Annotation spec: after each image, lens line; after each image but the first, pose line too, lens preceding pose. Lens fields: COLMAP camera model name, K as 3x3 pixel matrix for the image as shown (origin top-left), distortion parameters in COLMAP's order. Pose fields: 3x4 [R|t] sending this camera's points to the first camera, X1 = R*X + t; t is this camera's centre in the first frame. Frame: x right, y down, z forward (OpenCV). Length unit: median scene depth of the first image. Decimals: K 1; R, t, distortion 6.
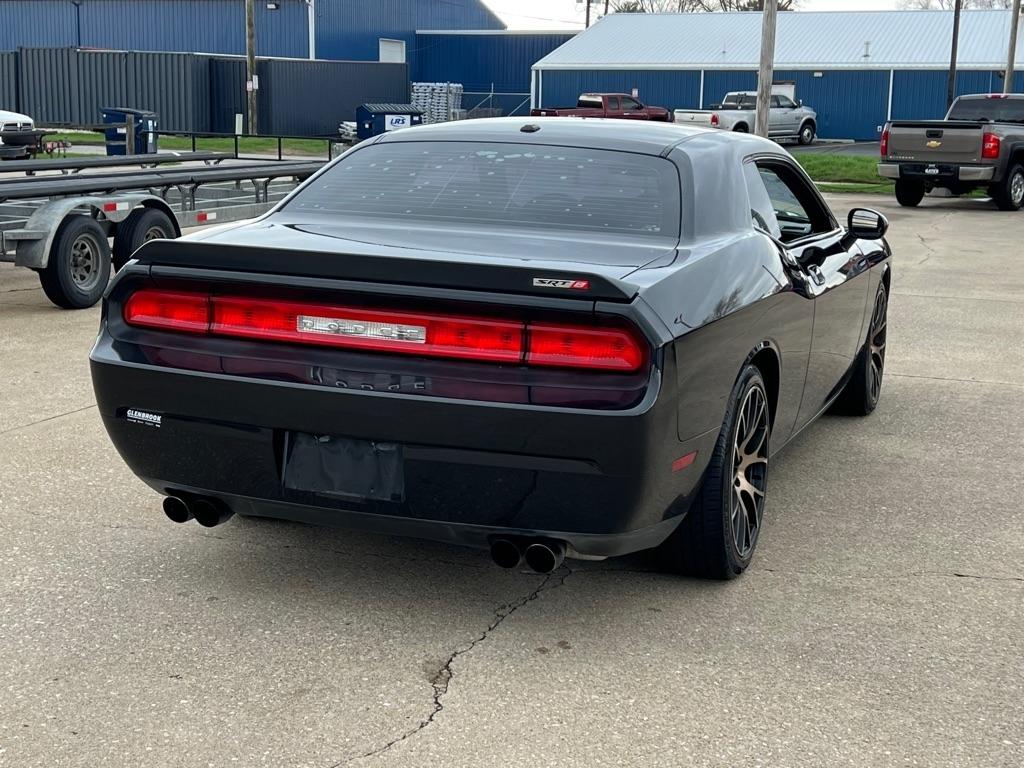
lens RADIAL K [[1536.3, 0, 517.9], [0, 1536.3, 384.7], [0, 0, 1]] dist [0.221245, -0.697521]
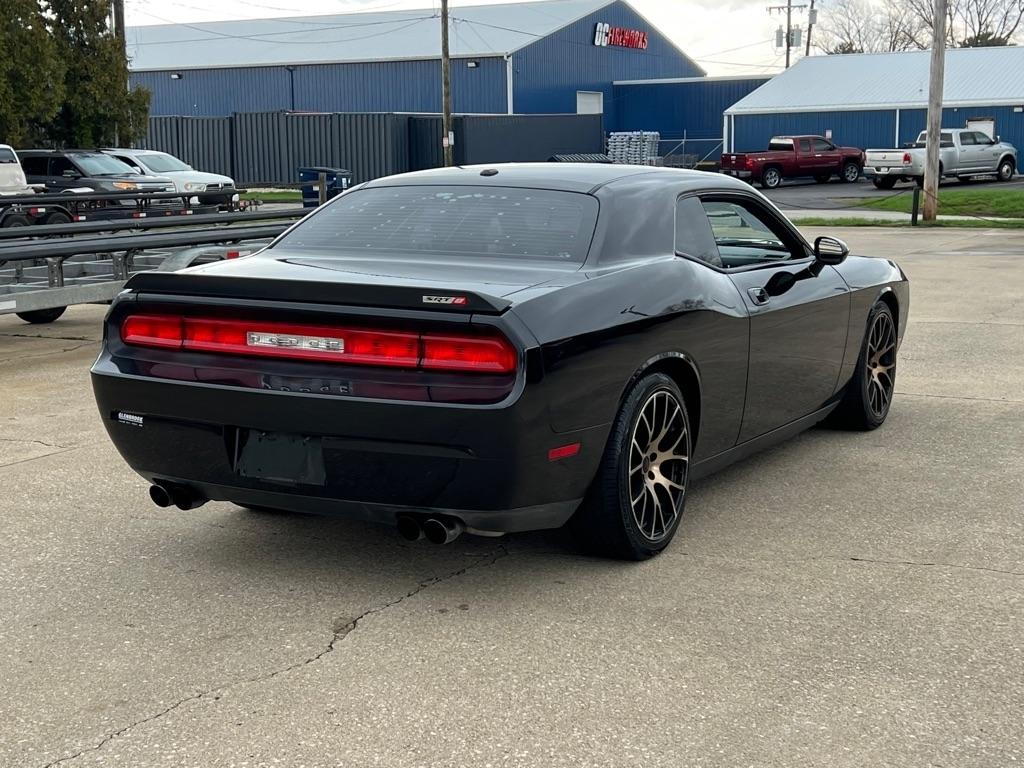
lens RADIAL K [[1539.2, 0, 530.3], [0, 1539.2, 387.1], [0, 0, 1]] dist [0.235299, -0.787298]
pose [[0.990899, -0.010113, -0.134226, 0.205858], [0.006163, 0.999537, -0.029812, 0.030877], [0.134465, 0.028713, 0.990502, -0.143118]]
